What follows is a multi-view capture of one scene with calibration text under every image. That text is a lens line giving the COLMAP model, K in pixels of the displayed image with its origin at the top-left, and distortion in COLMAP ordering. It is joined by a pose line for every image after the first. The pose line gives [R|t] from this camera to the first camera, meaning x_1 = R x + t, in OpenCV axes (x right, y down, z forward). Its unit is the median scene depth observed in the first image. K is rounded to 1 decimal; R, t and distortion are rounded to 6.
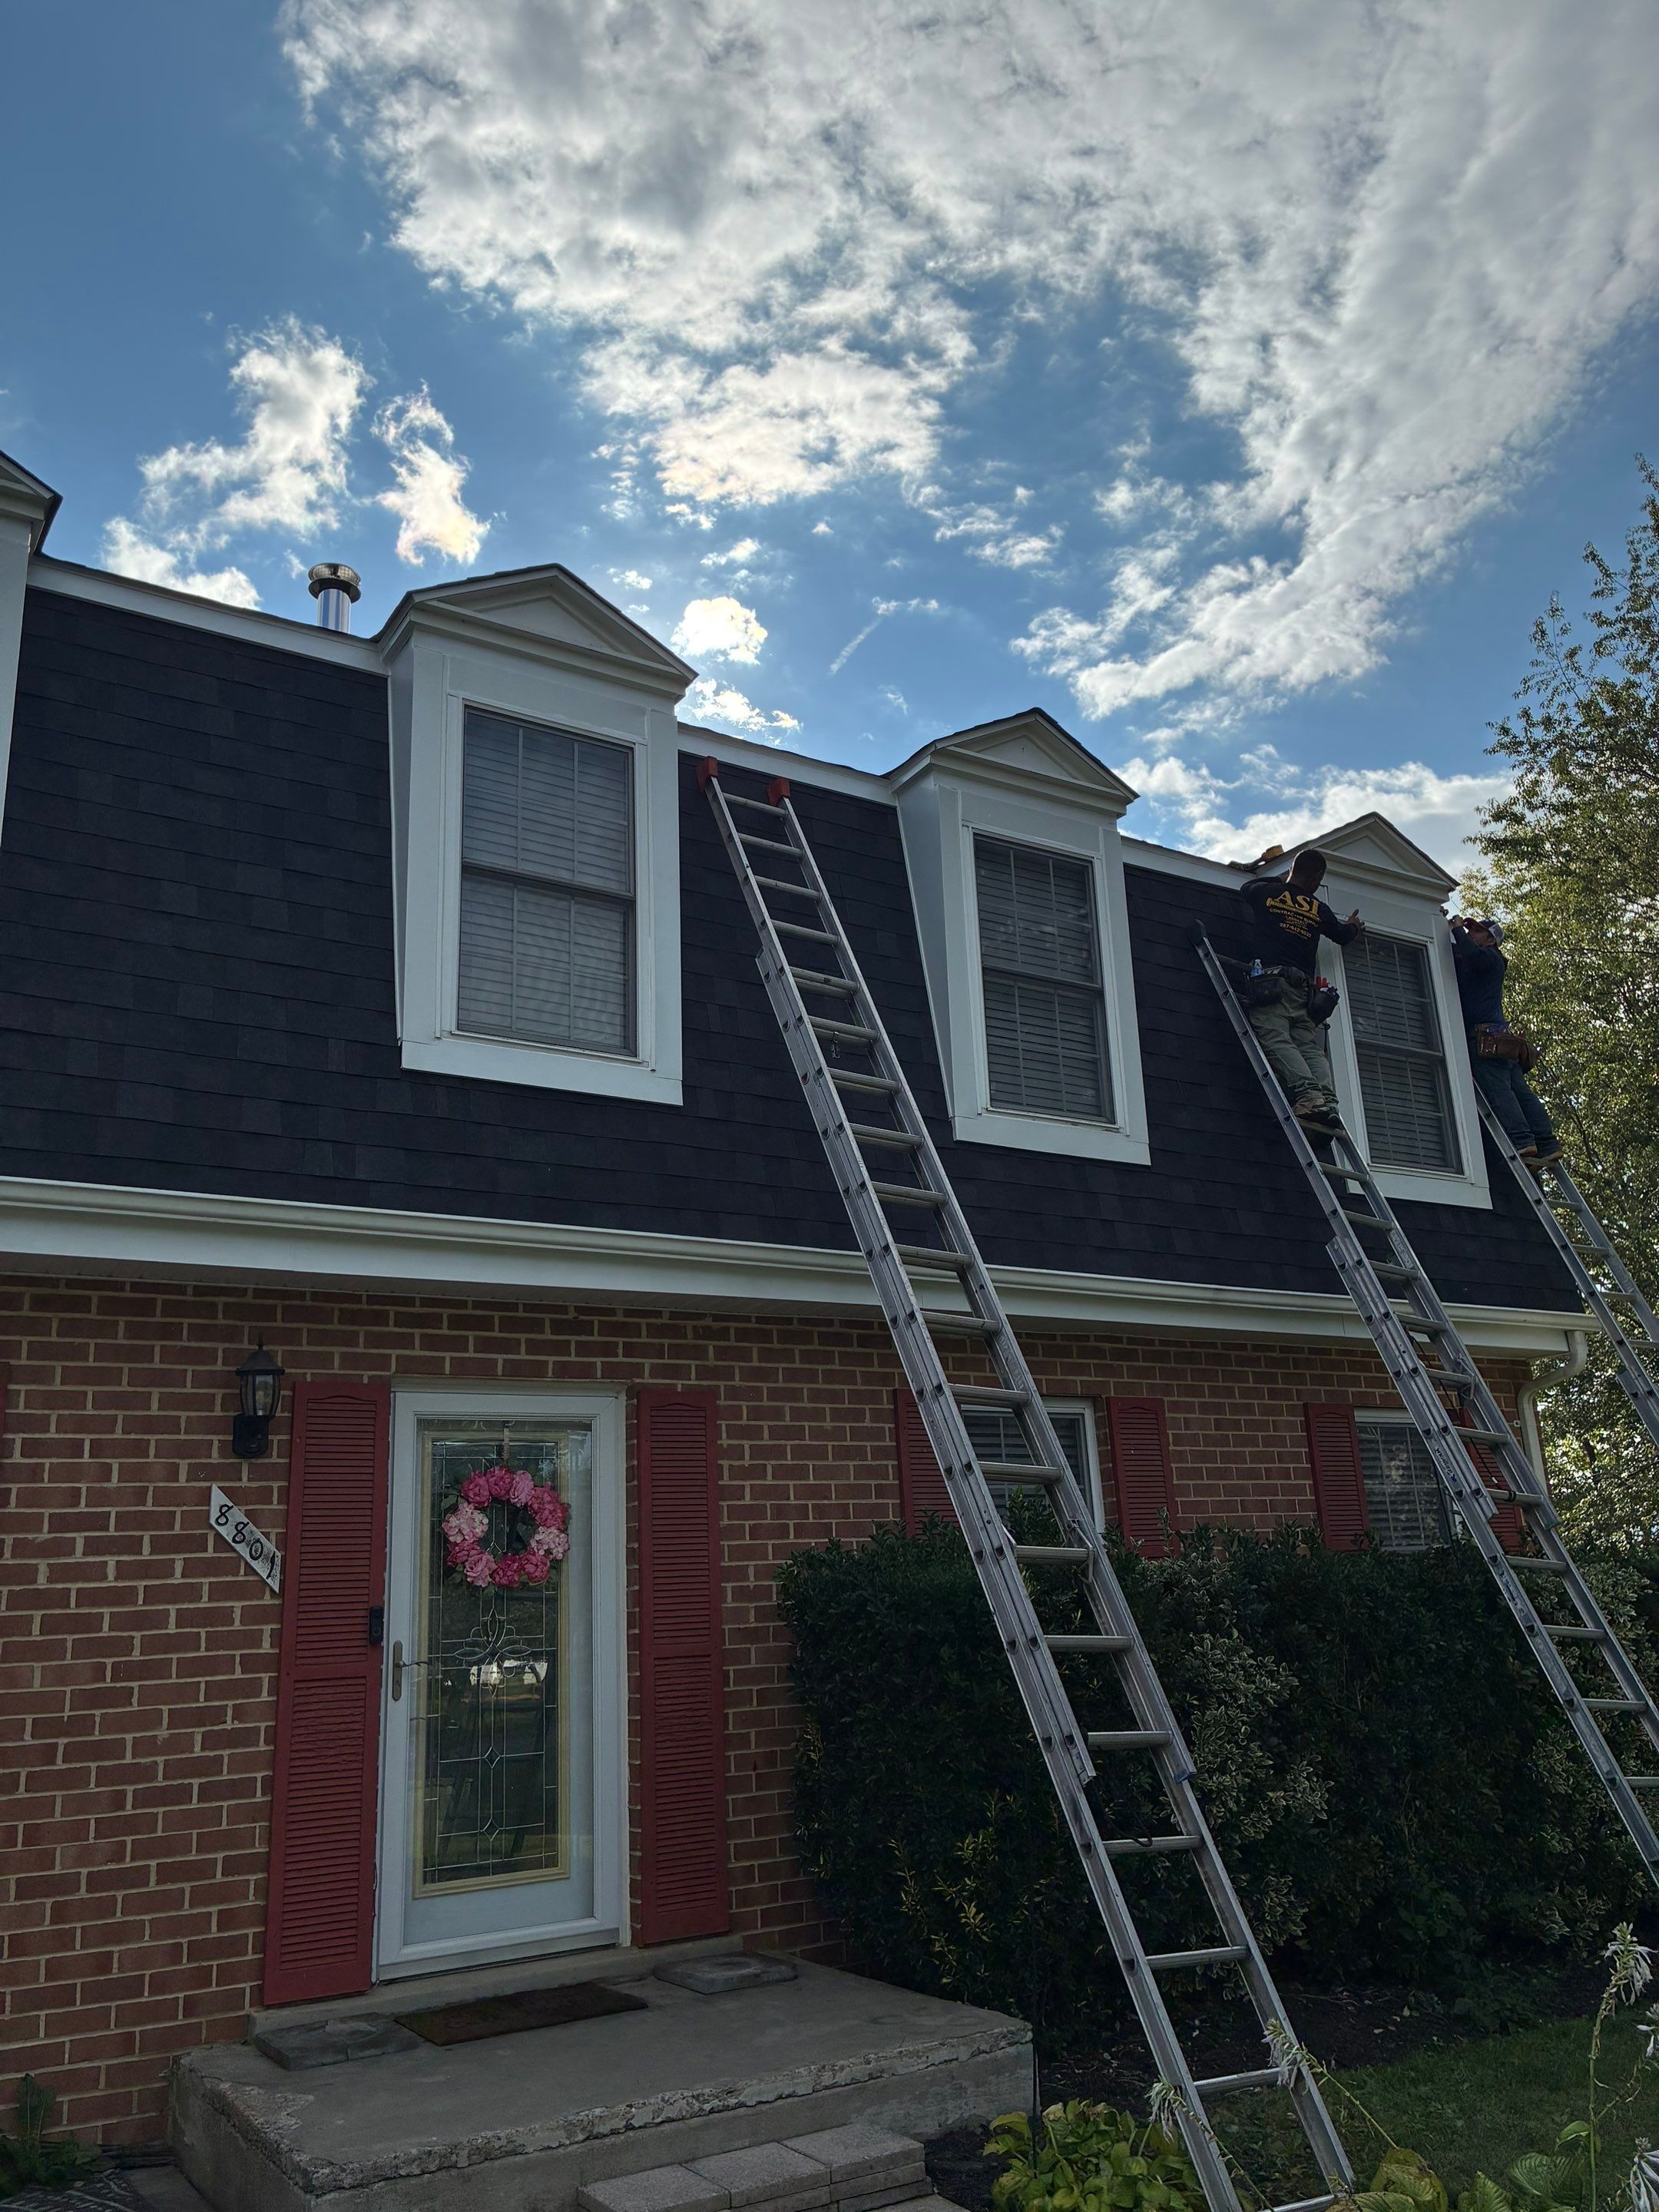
lens RADIAL K [[1653.8, 0, 829.5], [0, 1653.8, 1106.0], [0, 0, 1]] dist [0.059435, -0.082911]
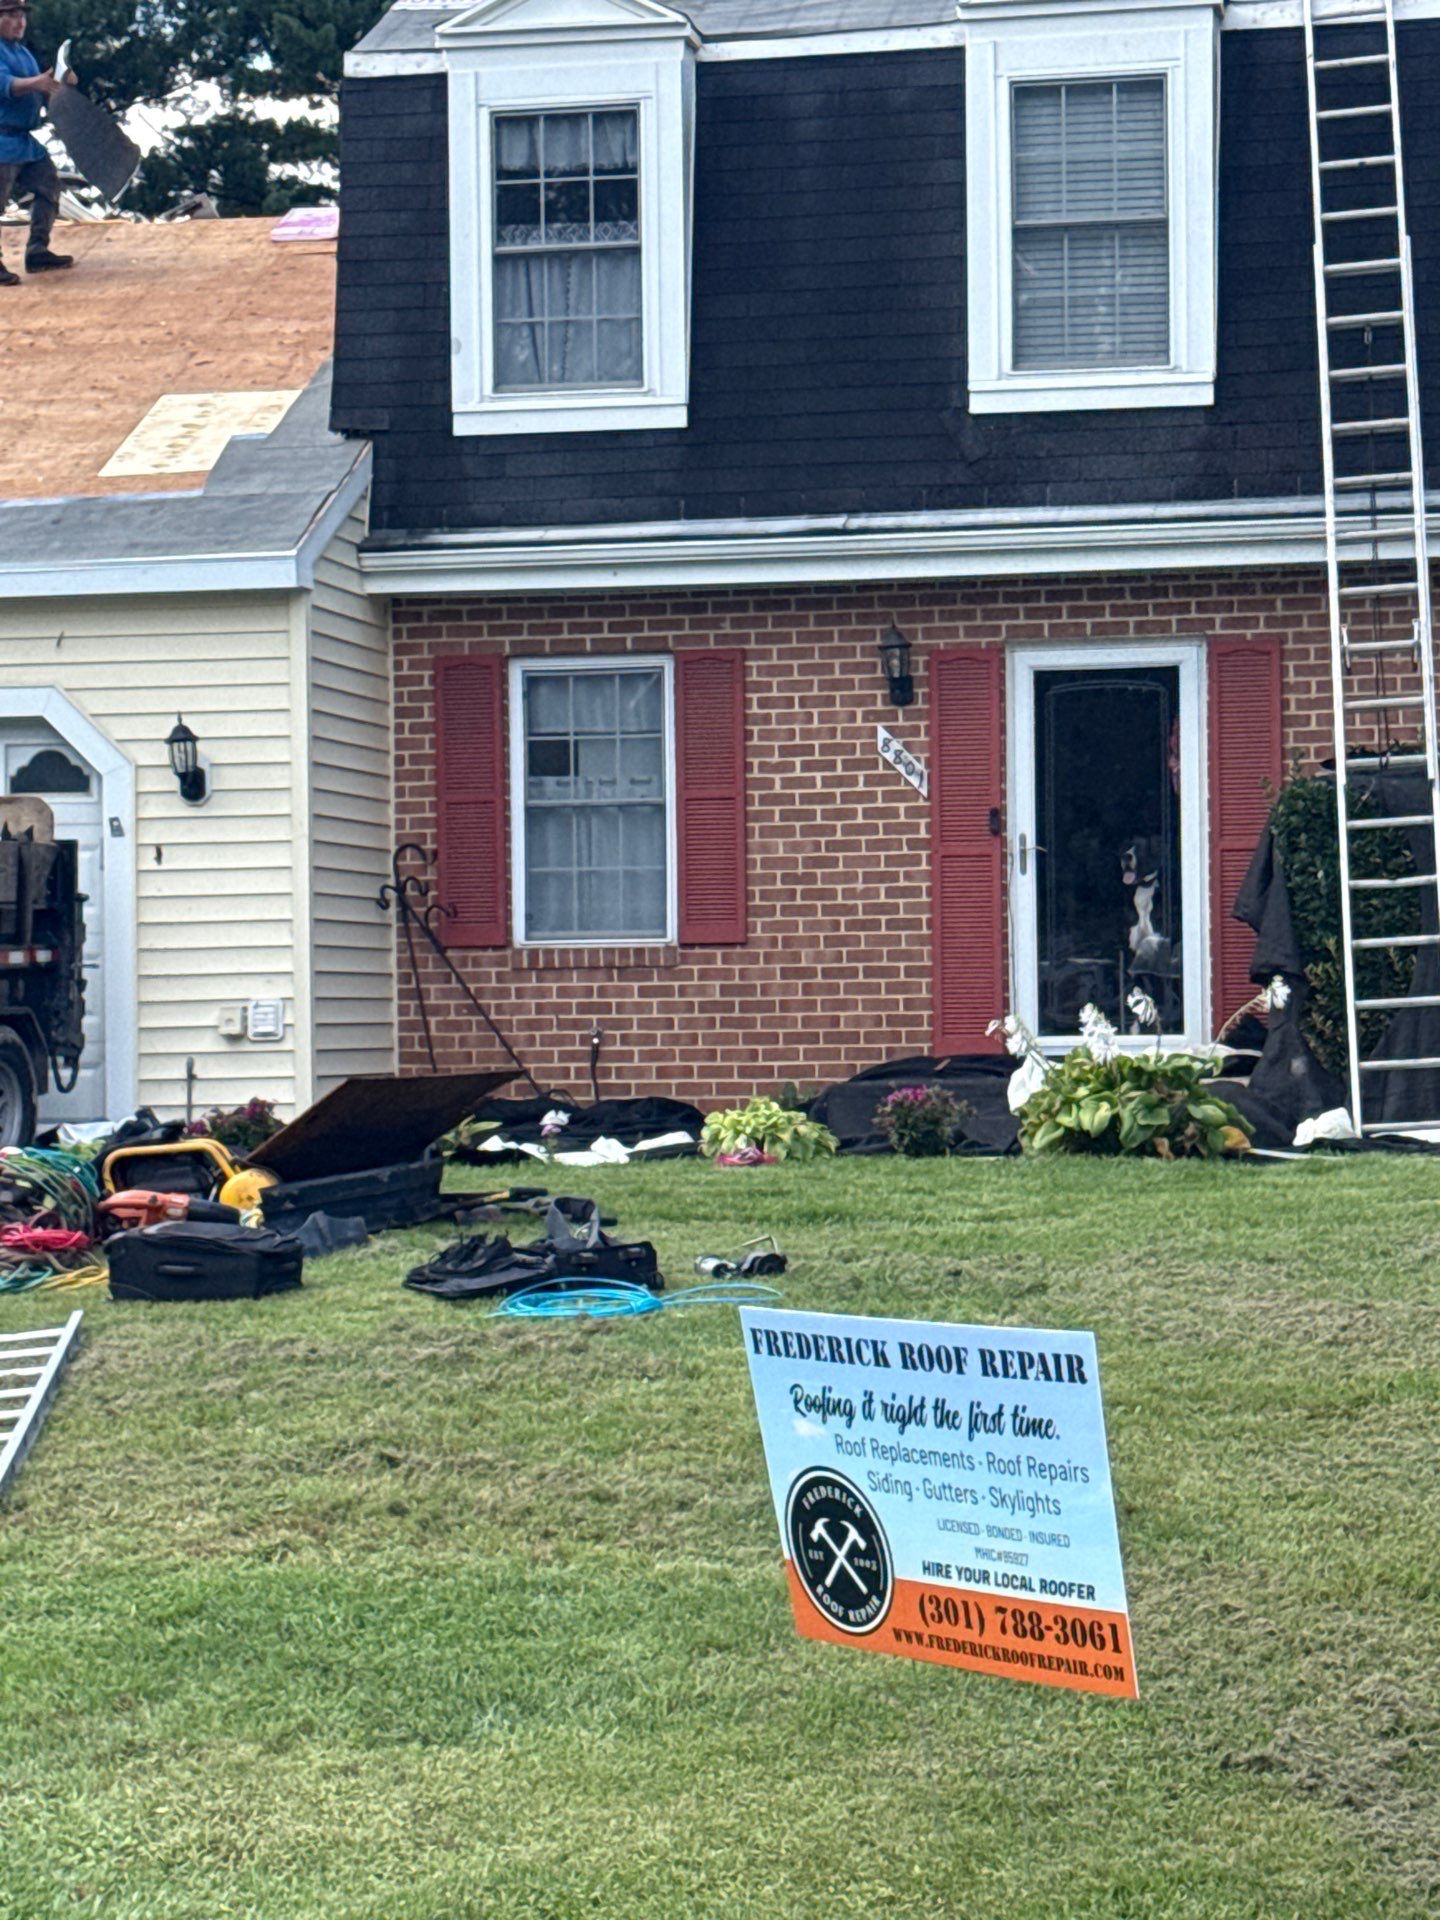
lens RADIAL K [[4483.8, 0, 720.0], [0, 4483.8, 960.0], [0, 0, 1]] dist [0.080869, 0.310171]
pose [[0.733622, 0.025961, -0.679062, 2.173896], [0.178216, 0.956945, 0.229120, -0.490653], [0.655773, -0.289107, 0.697409, -1.850707]]
